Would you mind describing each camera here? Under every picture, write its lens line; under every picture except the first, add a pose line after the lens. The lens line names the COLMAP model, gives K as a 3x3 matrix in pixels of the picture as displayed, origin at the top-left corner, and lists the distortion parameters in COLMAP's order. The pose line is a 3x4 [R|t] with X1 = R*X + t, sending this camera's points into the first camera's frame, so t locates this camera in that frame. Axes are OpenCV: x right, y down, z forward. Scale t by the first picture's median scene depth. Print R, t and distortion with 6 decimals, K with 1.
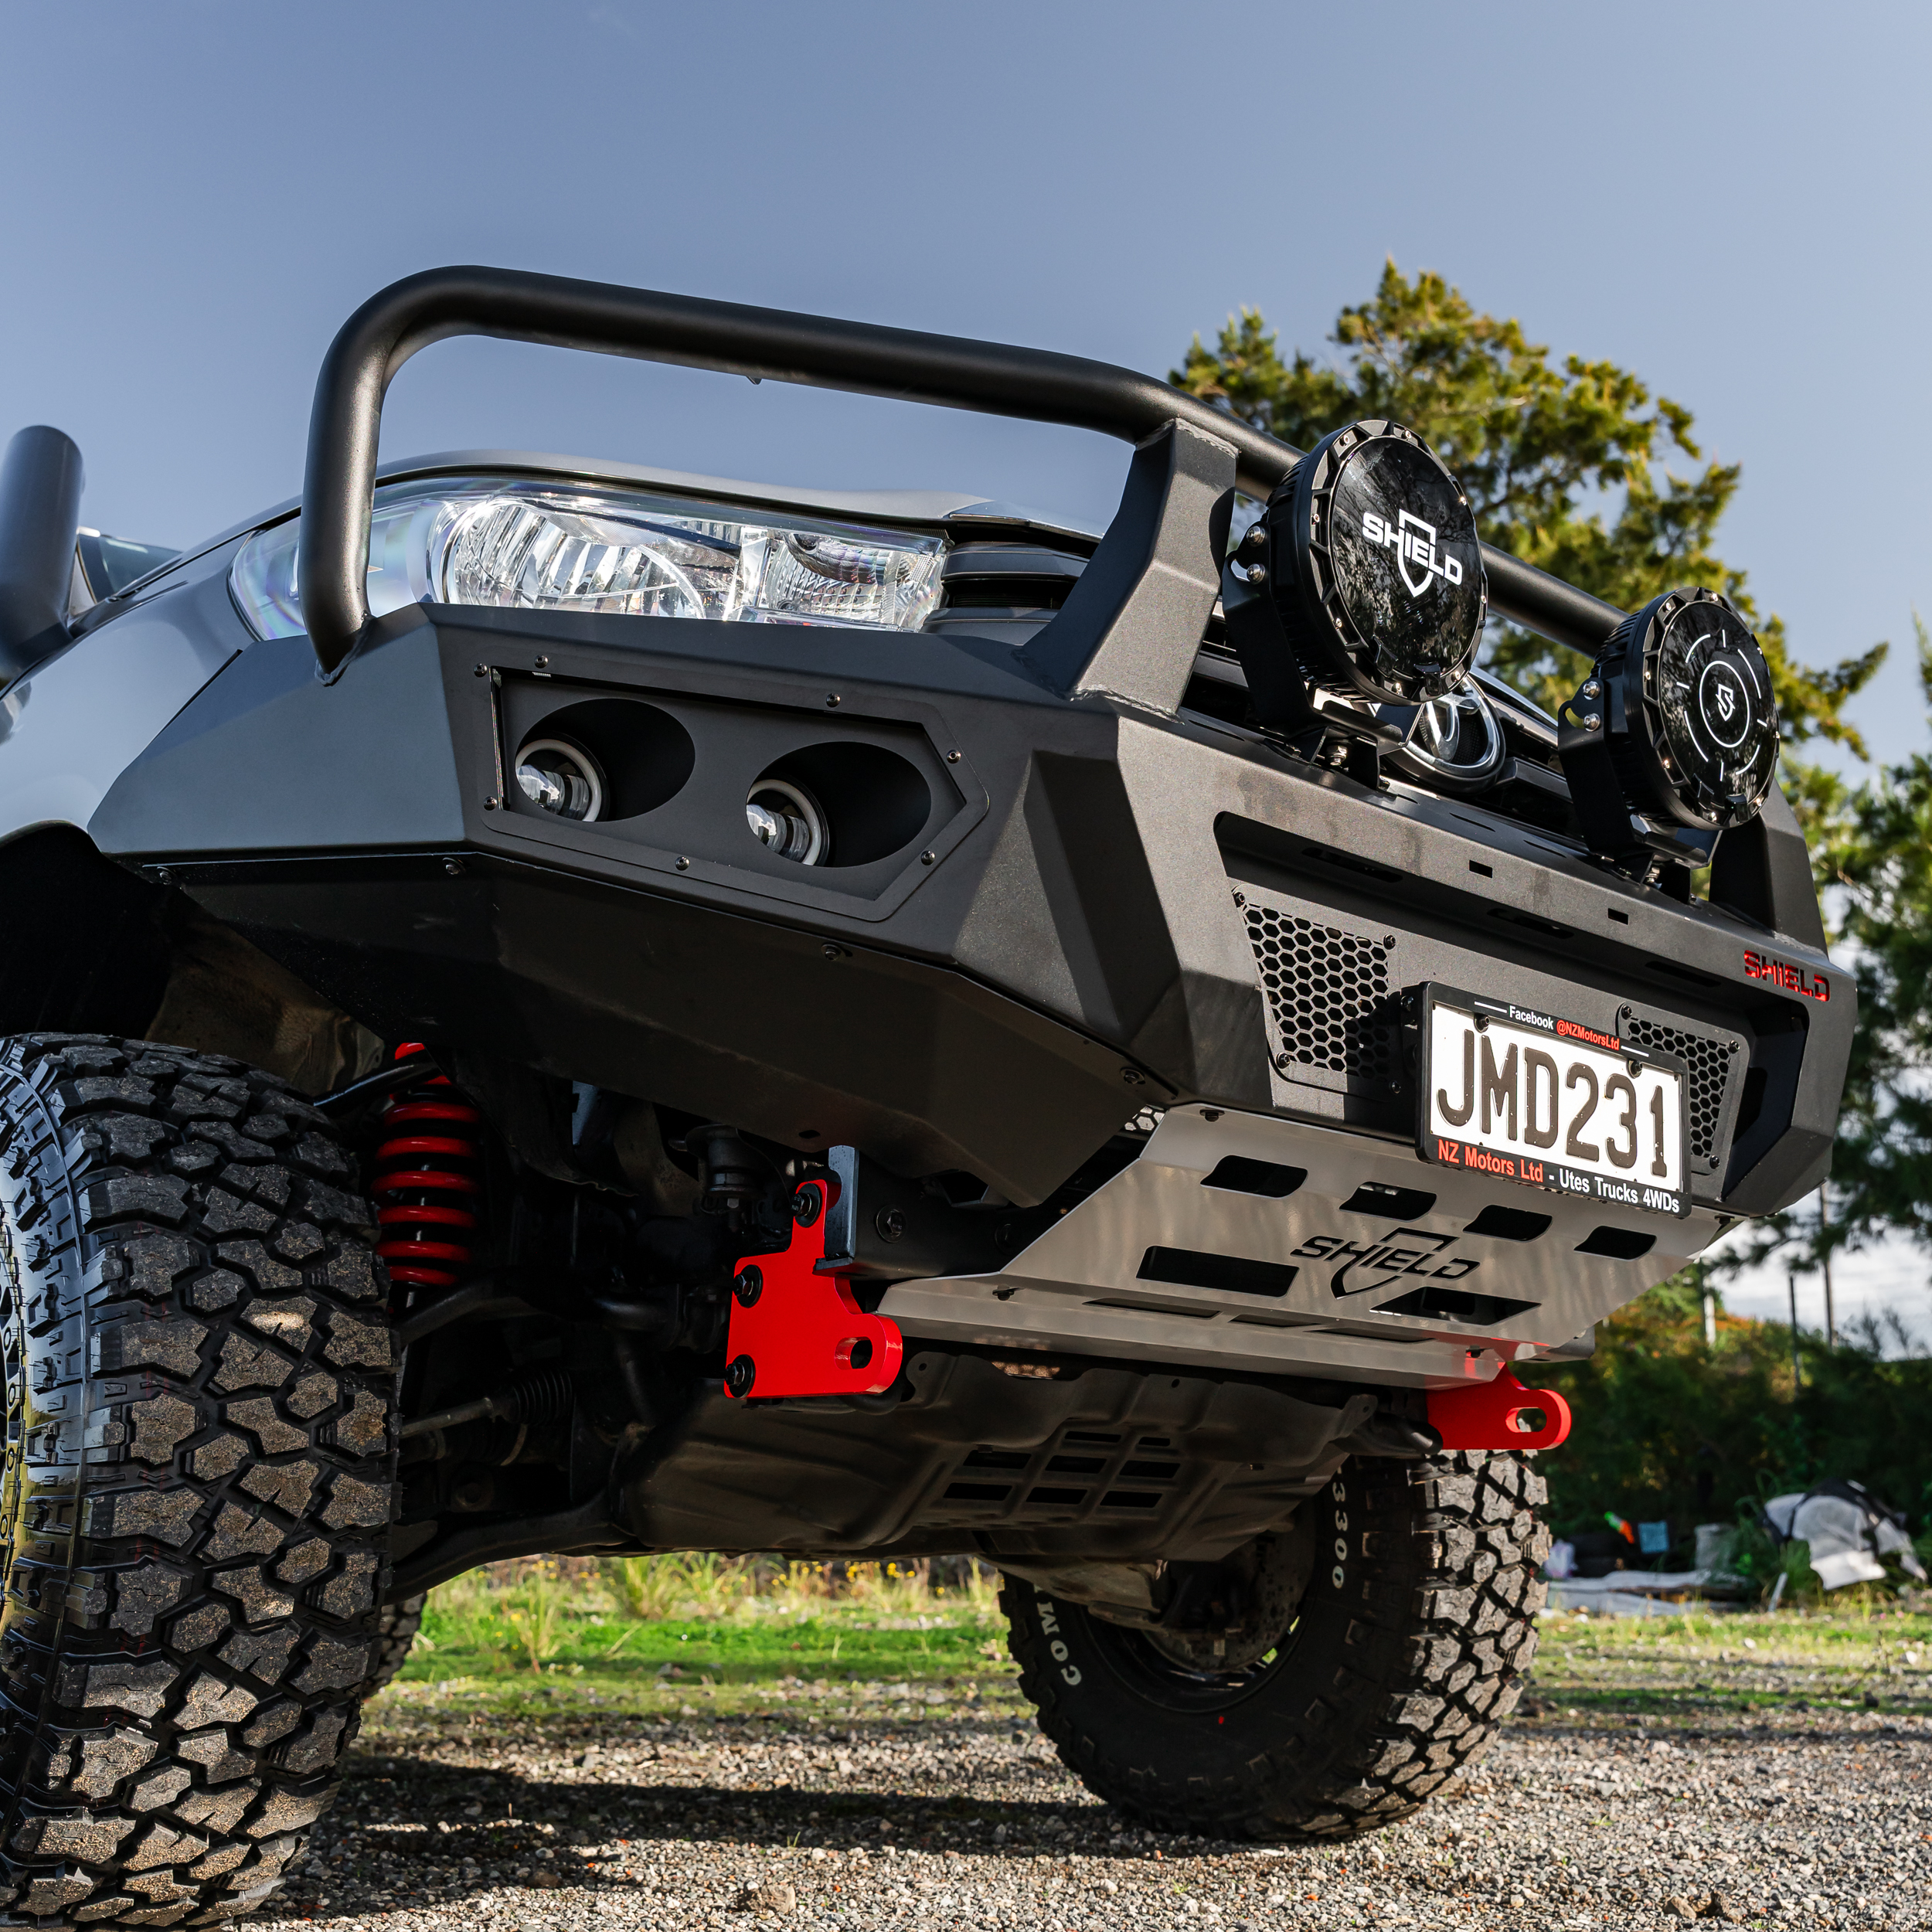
lens RADIAL K [[2216.9, 0, 995.5], [0, 2216.9, 1139.4], [0, 0, 1]] dist [-0.014010, 0.013501]
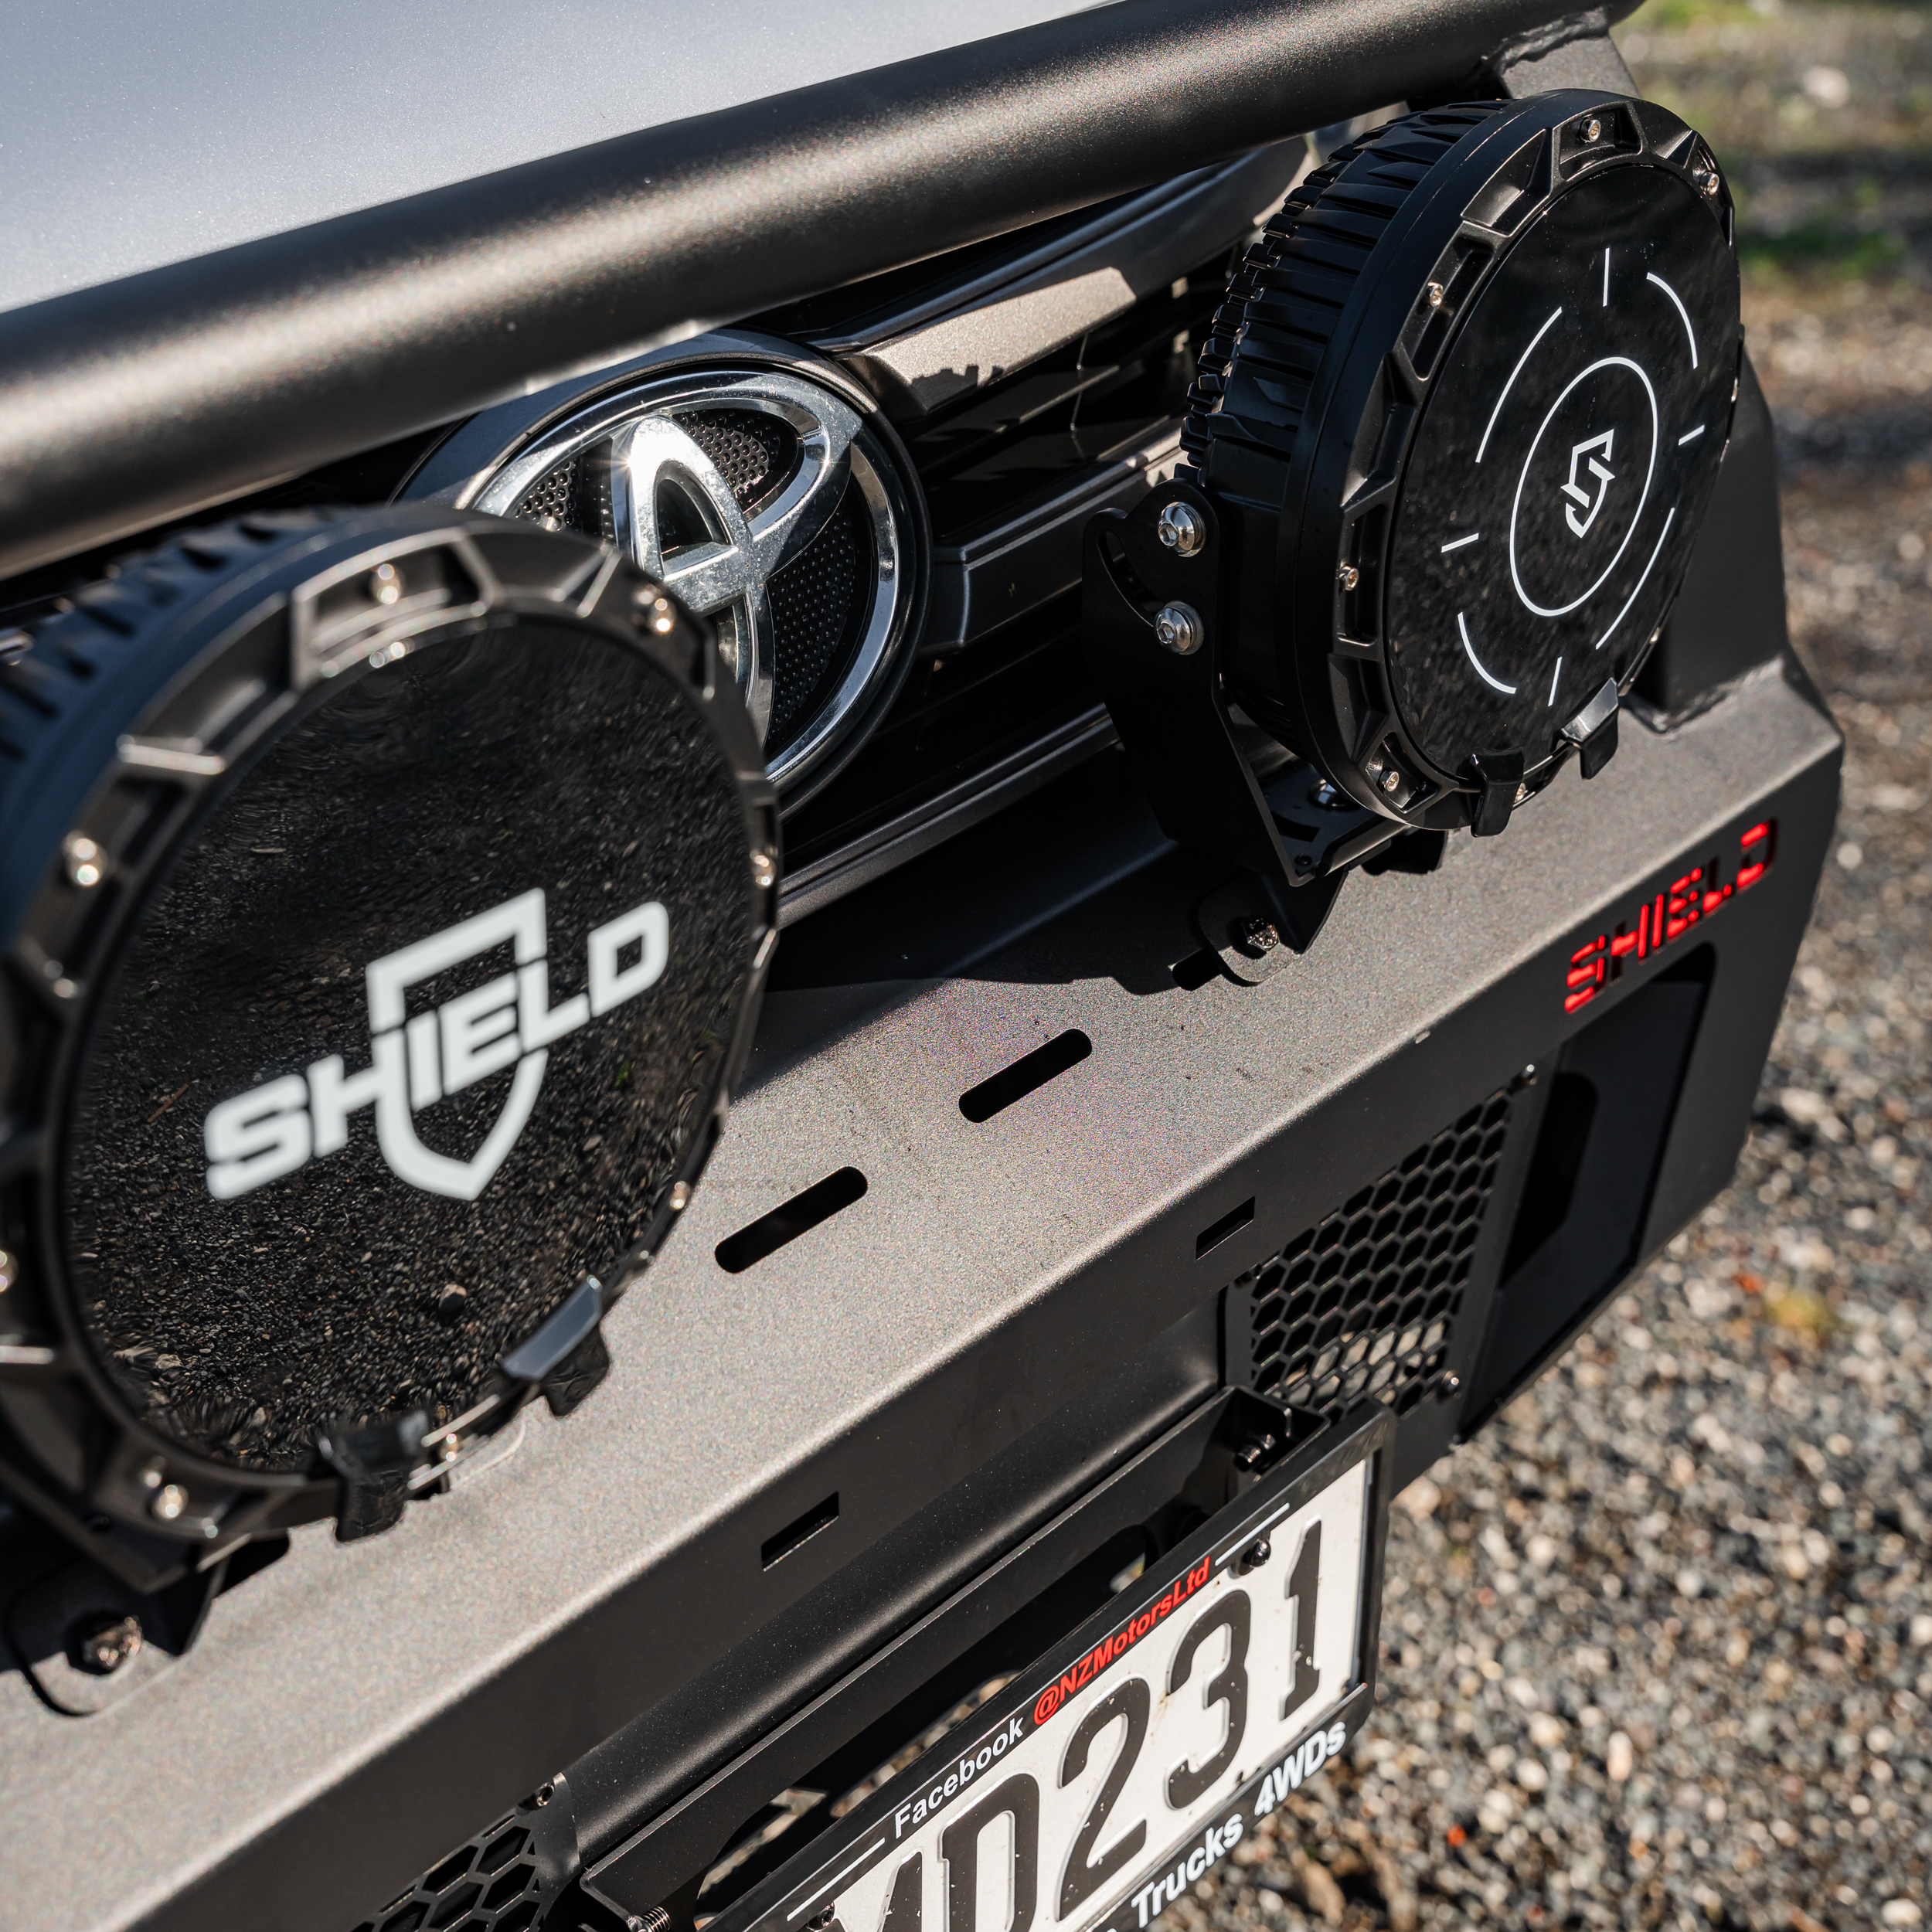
lens RADIAL K [[3192.0, 0, 966.0], [0, 3192.0, 966.0], [0, 0, 1]] dist [-0.006953, -0.012994]
pose [[0.987278, -0.111240, 0.113609, 0.195669], [0.016597, 0.782712, 0.622163, -0.478589], [-0.158132, -0.612362, 0.774601, 0.666329]]
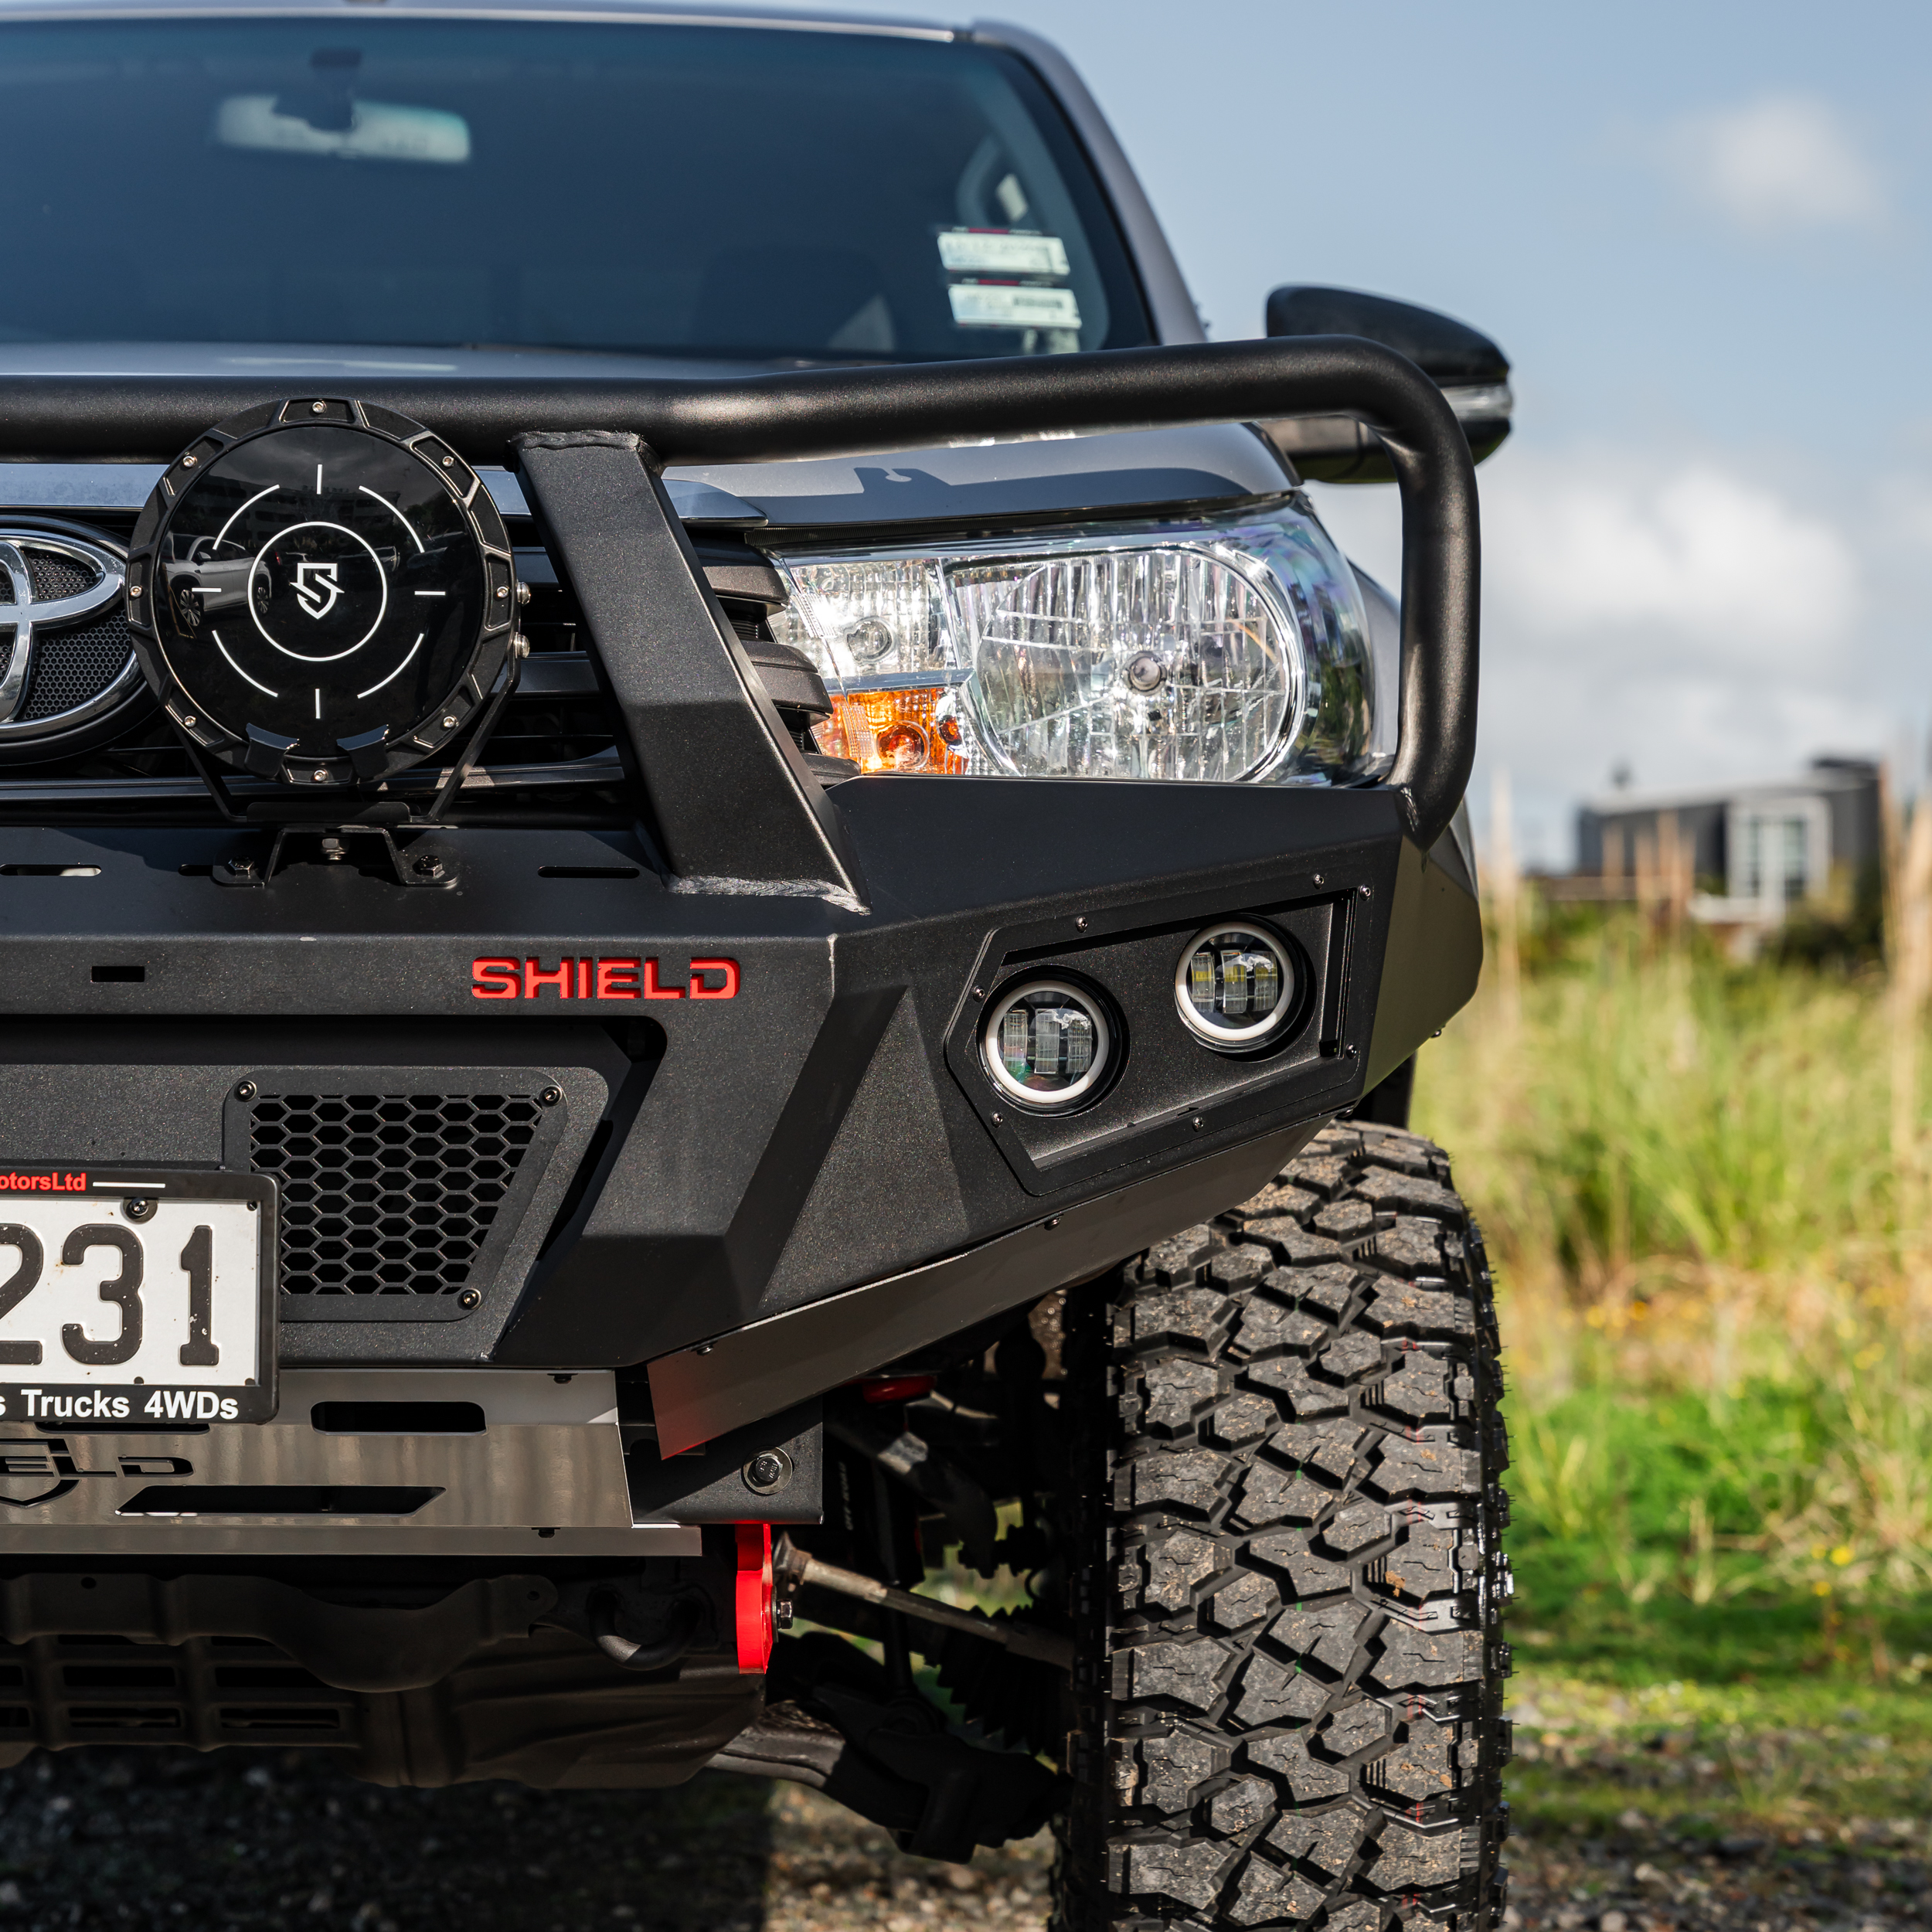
lens RADIAL K [[5949.1, 0, 924.8], [0, 5949.1, 966.9], [0, 0, 1]] dist [0.083006, -0.350351]
pose [[0.752119, -0.026633, -0.658489, 1.710395], [0.135488, 0.984088, 0.114951, -0.287952], [0.644949, -0.175674, 0.743760, -0.168804]]
